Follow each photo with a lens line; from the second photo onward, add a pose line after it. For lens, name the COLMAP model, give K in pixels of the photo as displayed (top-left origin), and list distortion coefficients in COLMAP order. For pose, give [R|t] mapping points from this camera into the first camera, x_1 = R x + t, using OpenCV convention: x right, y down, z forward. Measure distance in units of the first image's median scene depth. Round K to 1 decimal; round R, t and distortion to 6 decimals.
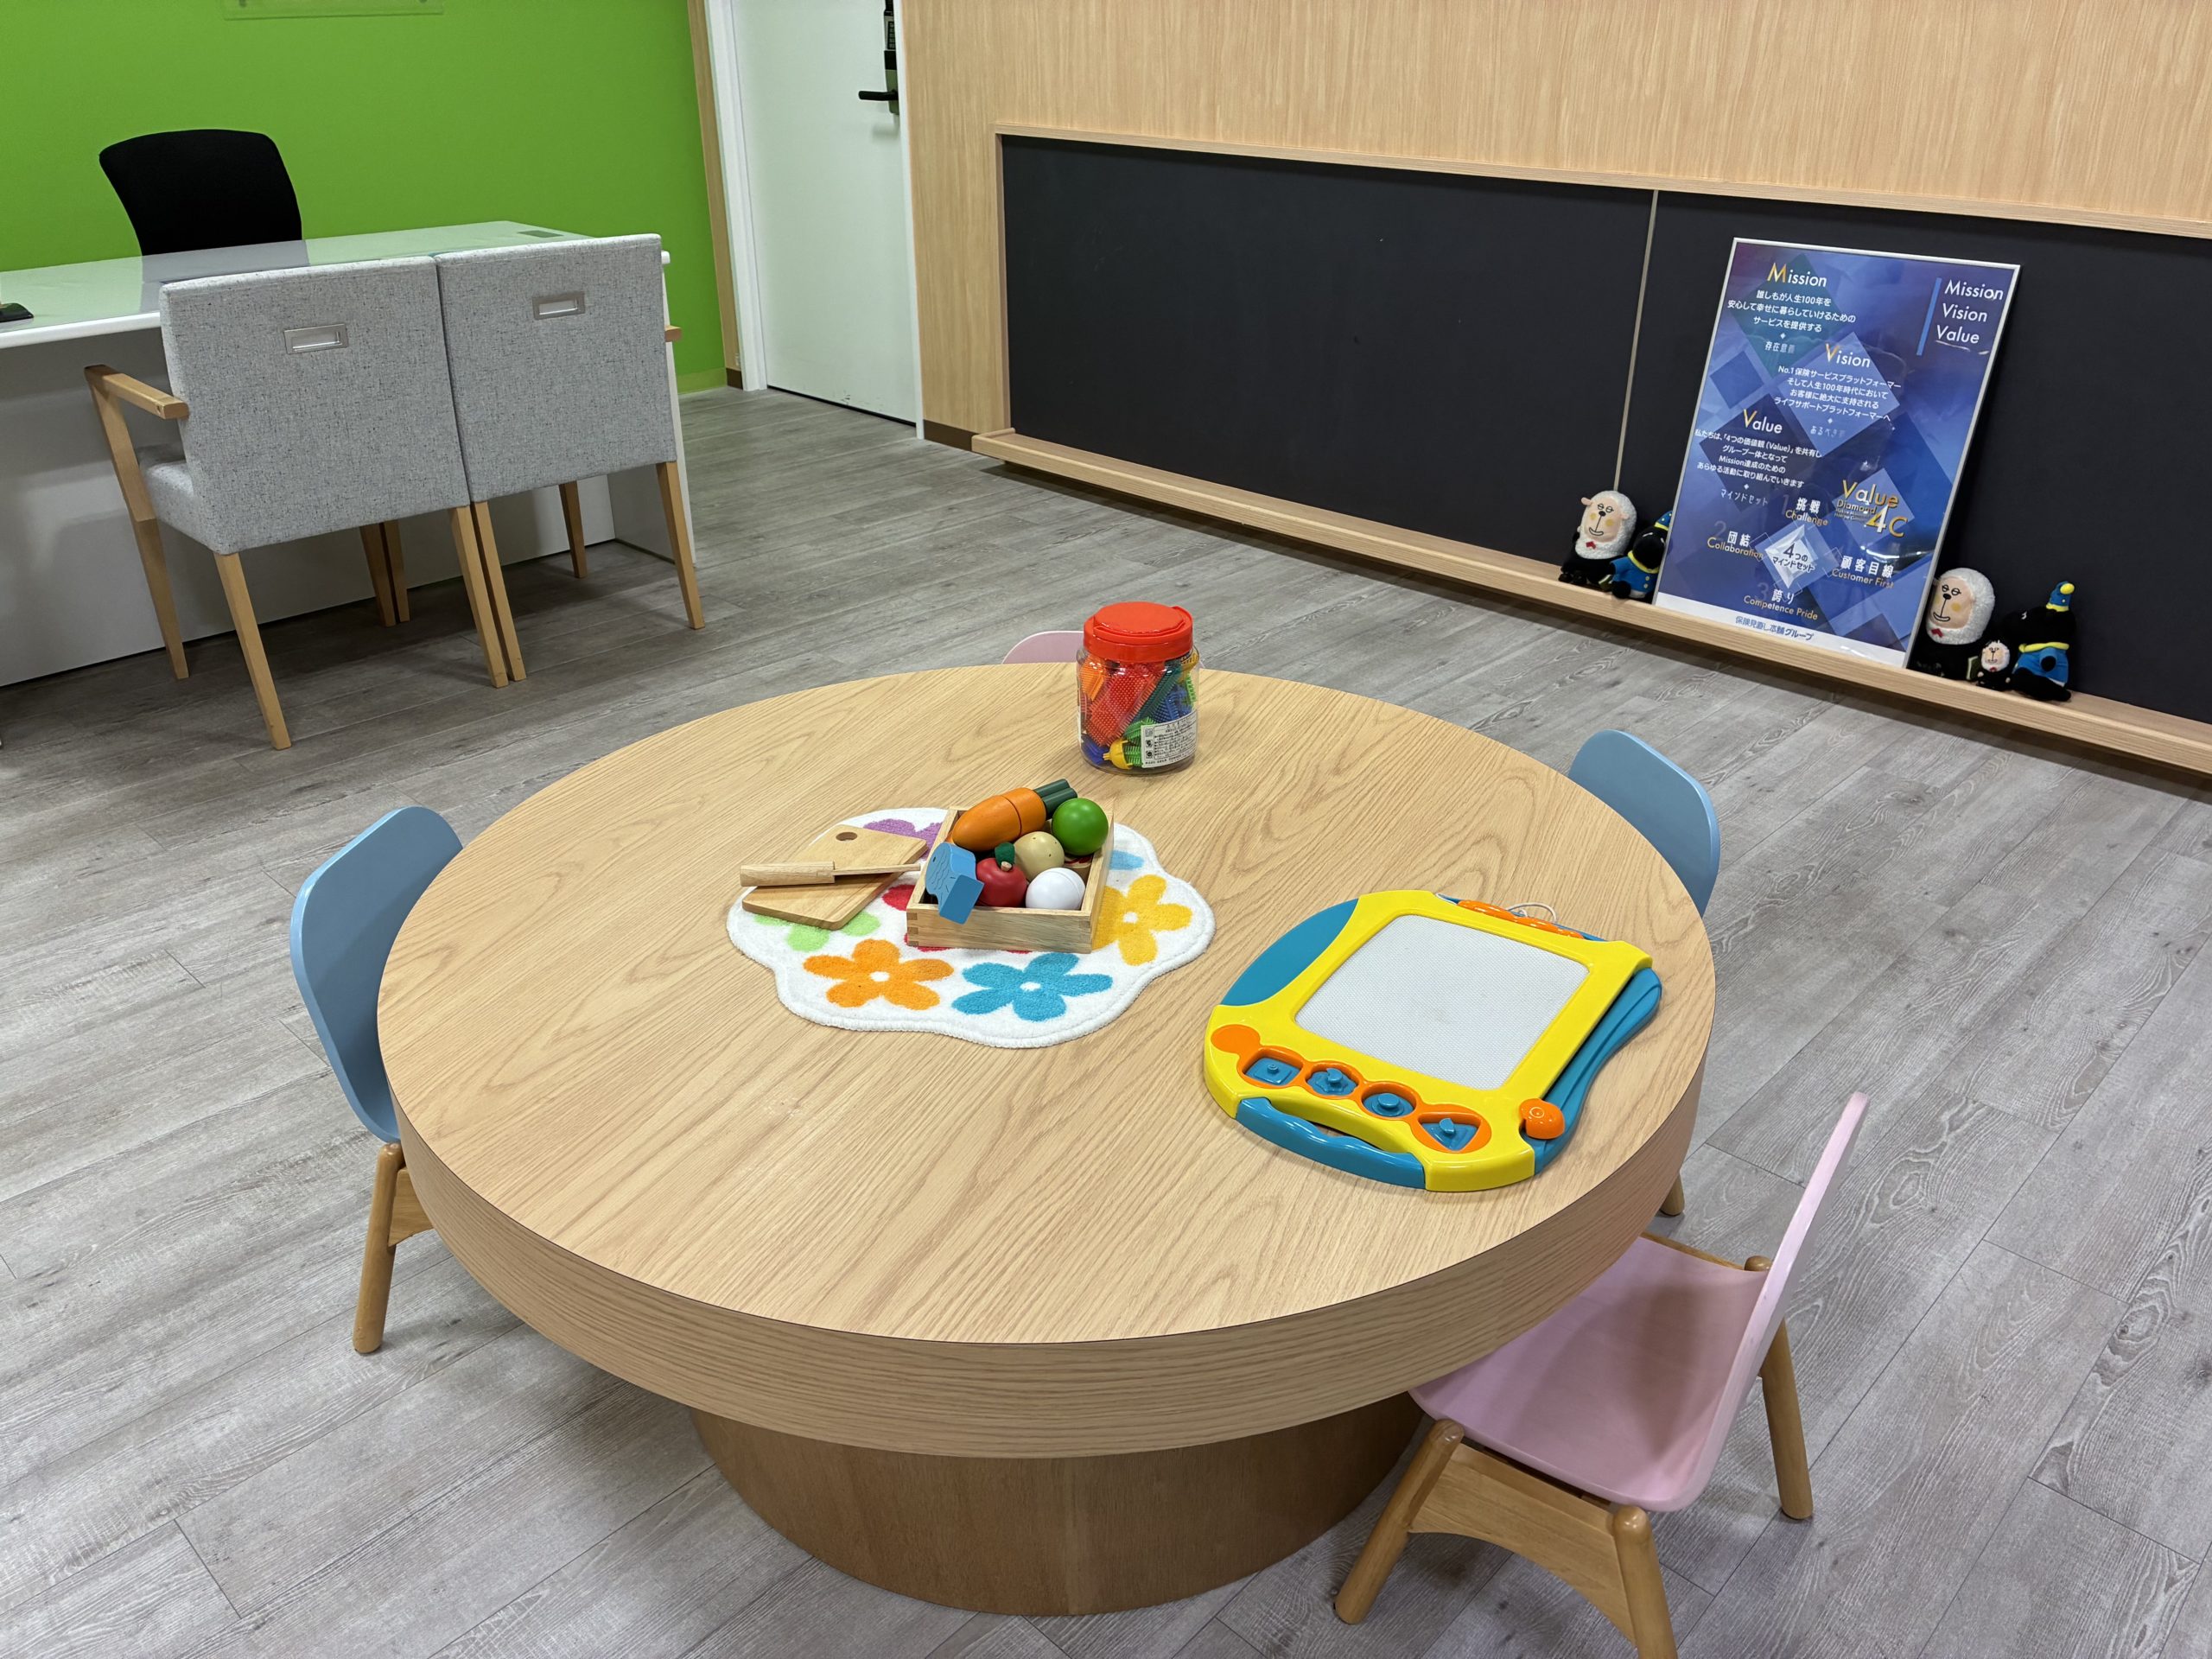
lens RADIAL K [[1652.5, 0, 1109.1], [0, 1652.5, 830.0], [0, 0, 1]] dist [0.011252, 0.001063]
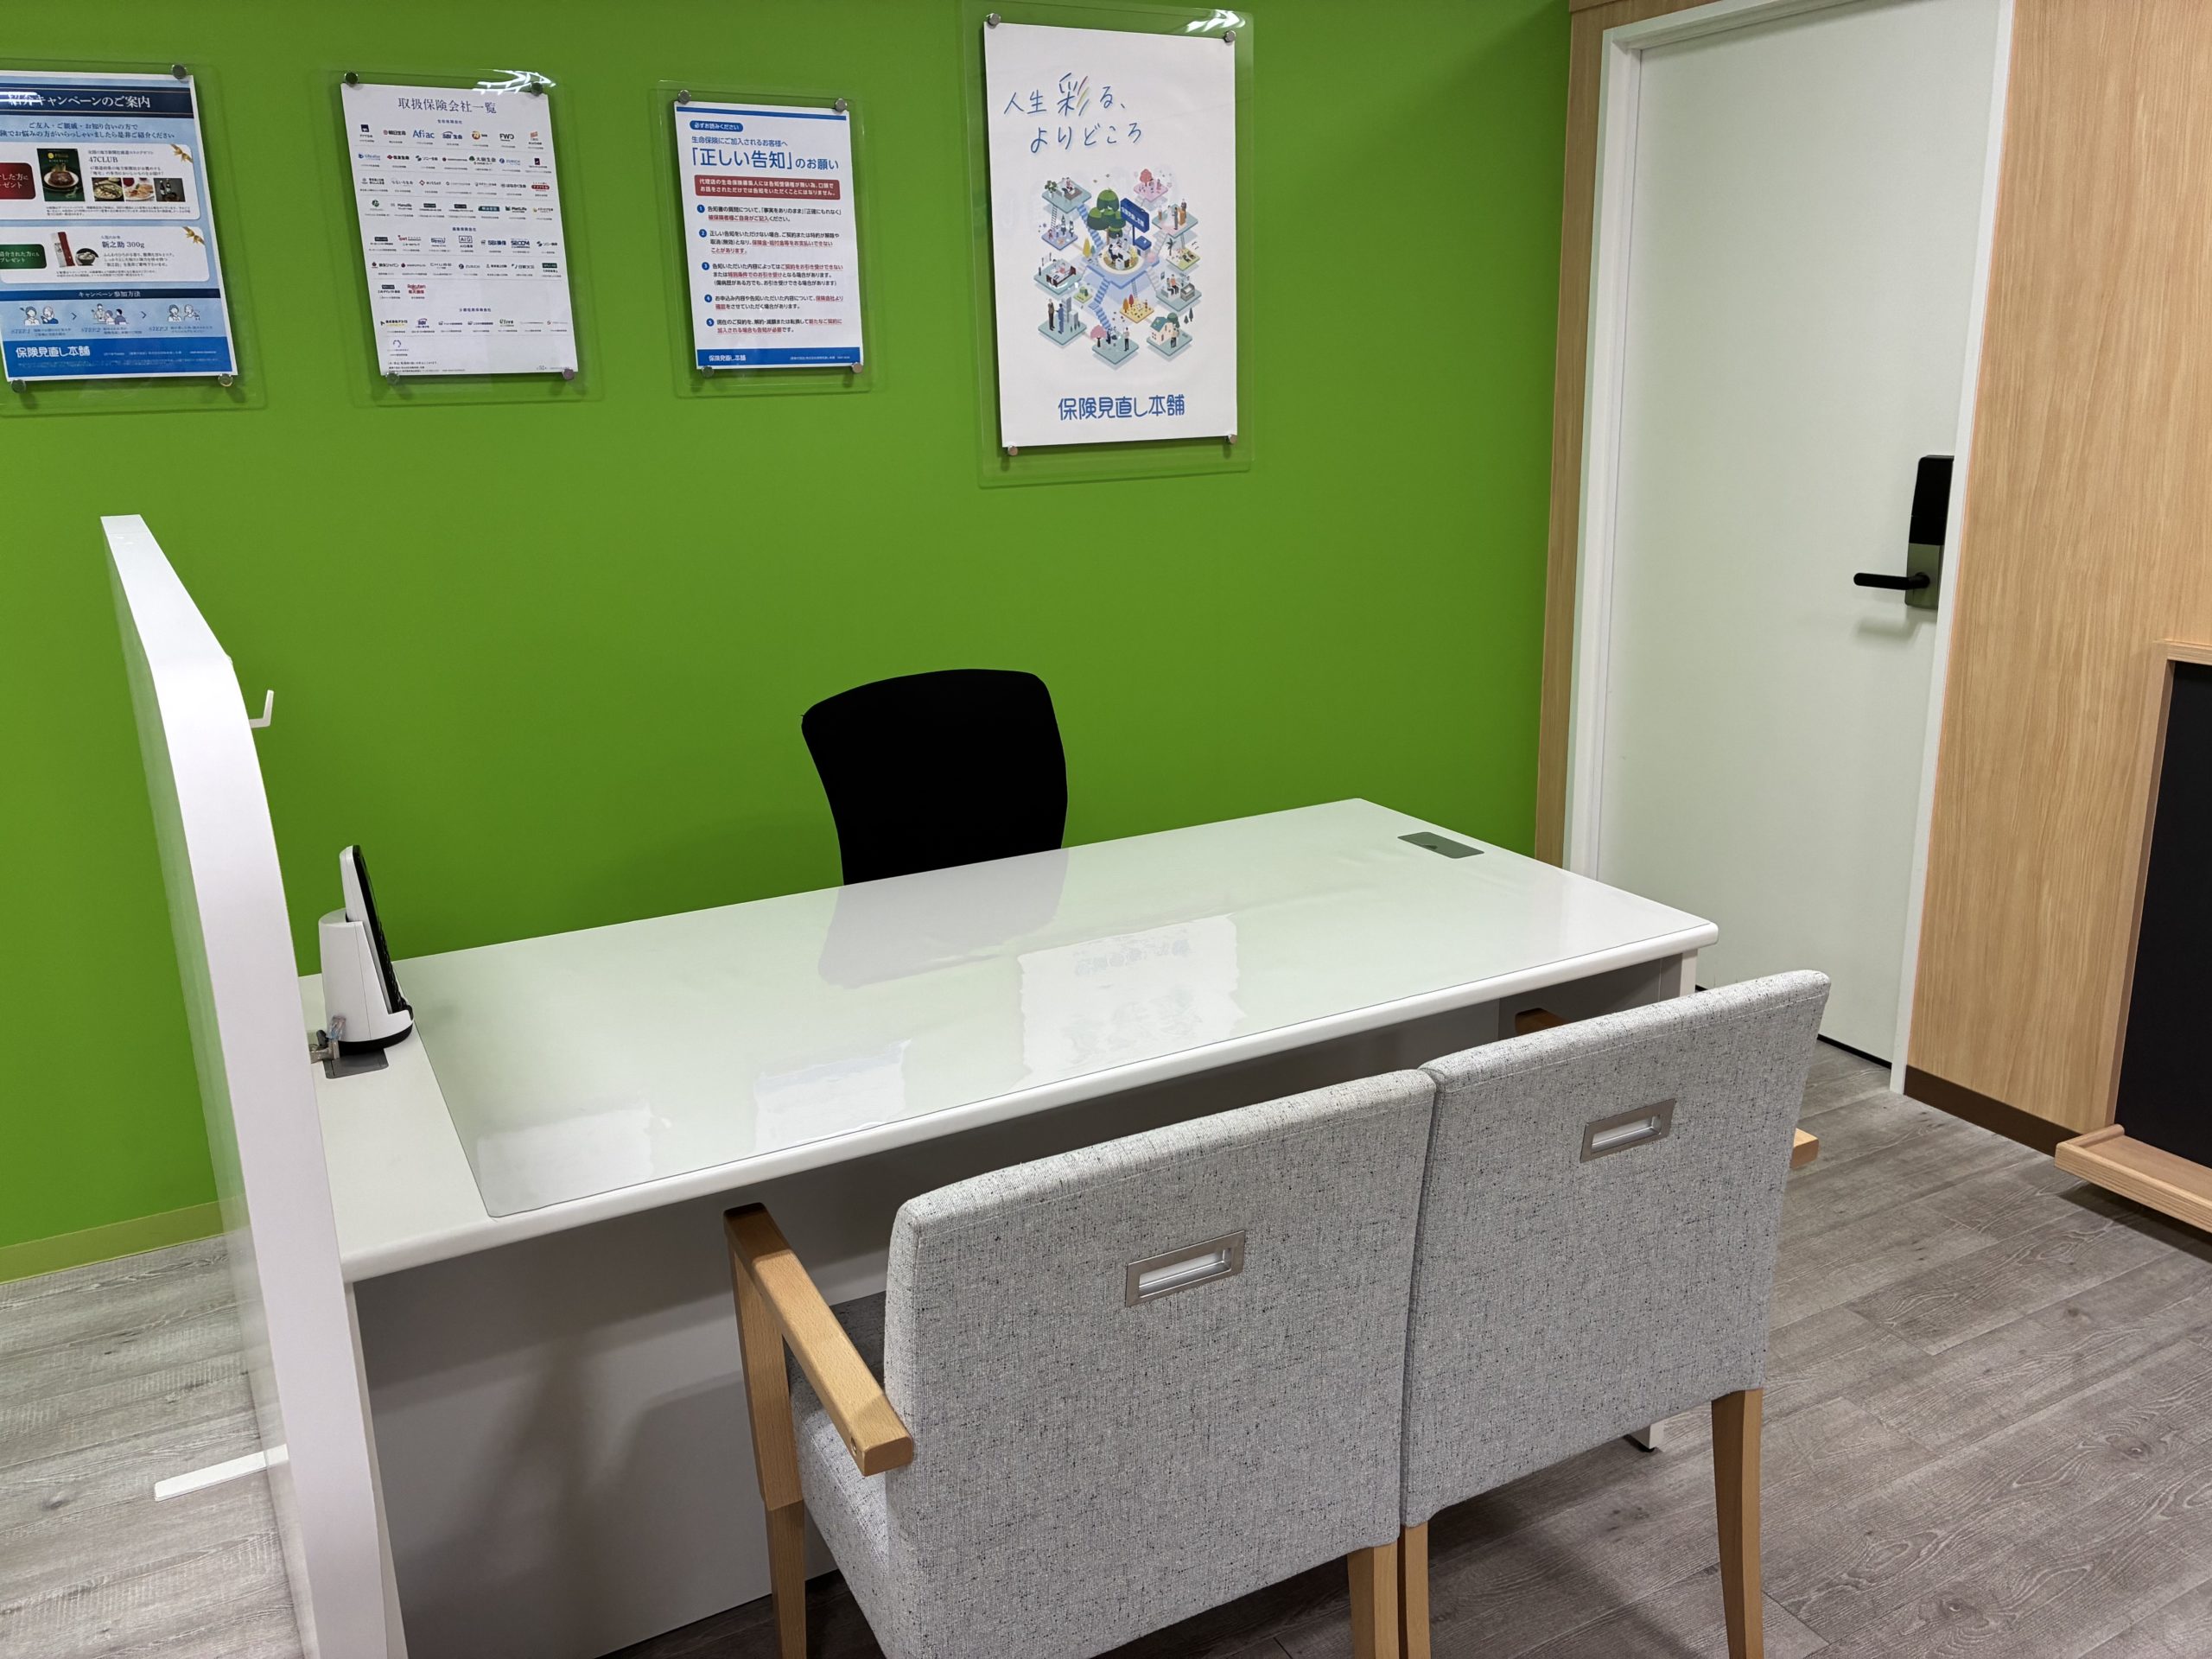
lens RADIAL K [[1652.5, 0, 1105.3], [0, 1652.5, 824.5], [0, 0, 1]] dist [0.011252, 0.001063]
pose [[0.949495, 0.057952, -0.308385, -0.255848], [-0.117776, 0.976762, -0.179067, -0.230375], [0.290842, 0.206343, 0.934256, 0.383163]]
